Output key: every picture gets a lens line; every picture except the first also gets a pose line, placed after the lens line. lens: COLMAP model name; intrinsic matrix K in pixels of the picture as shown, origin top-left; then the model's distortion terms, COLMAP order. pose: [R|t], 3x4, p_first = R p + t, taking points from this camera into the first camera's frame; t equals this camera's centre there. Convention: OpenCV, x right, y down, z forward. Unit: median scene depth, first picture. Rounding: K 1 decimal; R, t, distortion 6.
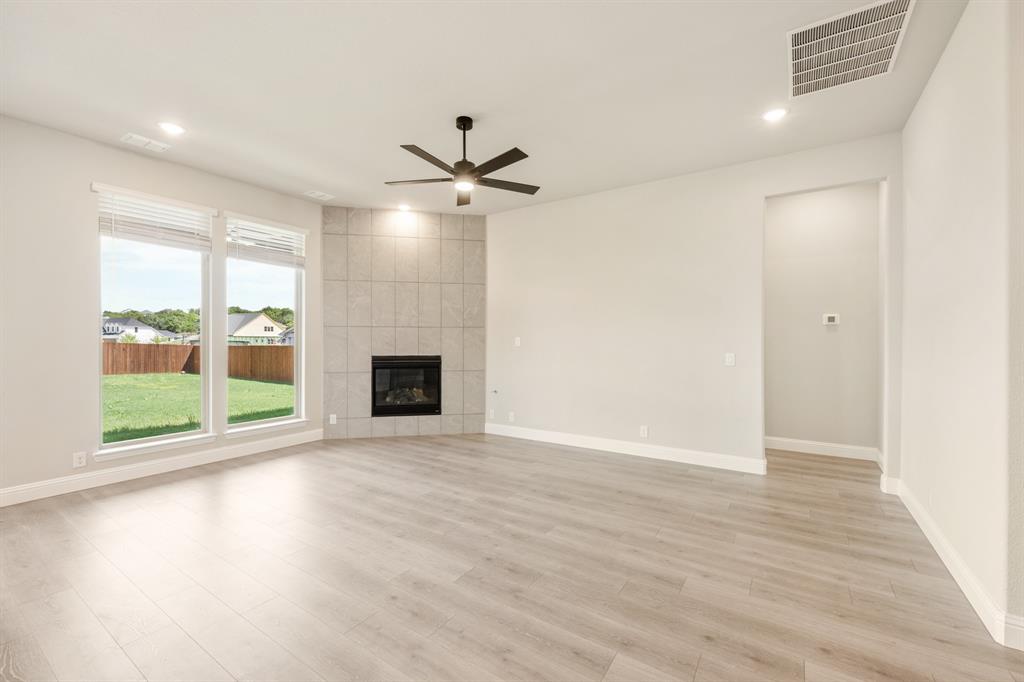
lens RADIAL K [[424.8, 0, 511.7], [0, 424.8, 338.6], [0, 0, 1]] dist [-0.004110, 0.000322]
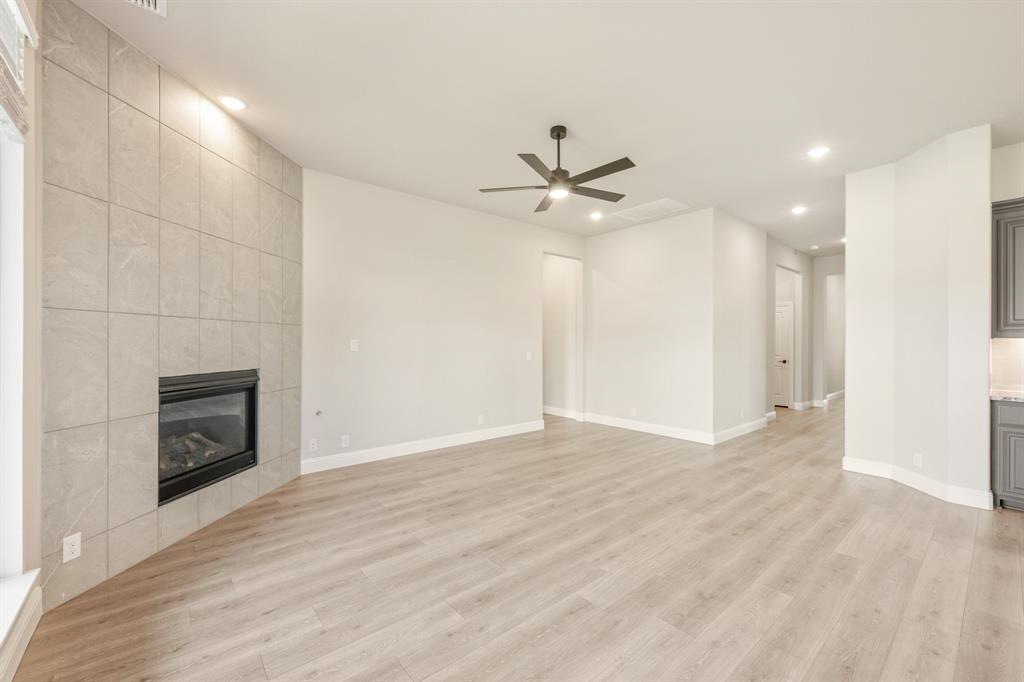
lens RADIAL K [[424.8, 0, 505.2], [0, 424.8, 338.3], [0, 0, 1]] dist [-0.004110, 0.000322]
pose [[0.279174, 0.008116, 0.960206, -0.673387], [-0.002378, 0.999967, -0.007760, -0.000045], [-0.960238, -0.000117, 0.279184, 0.500107]]
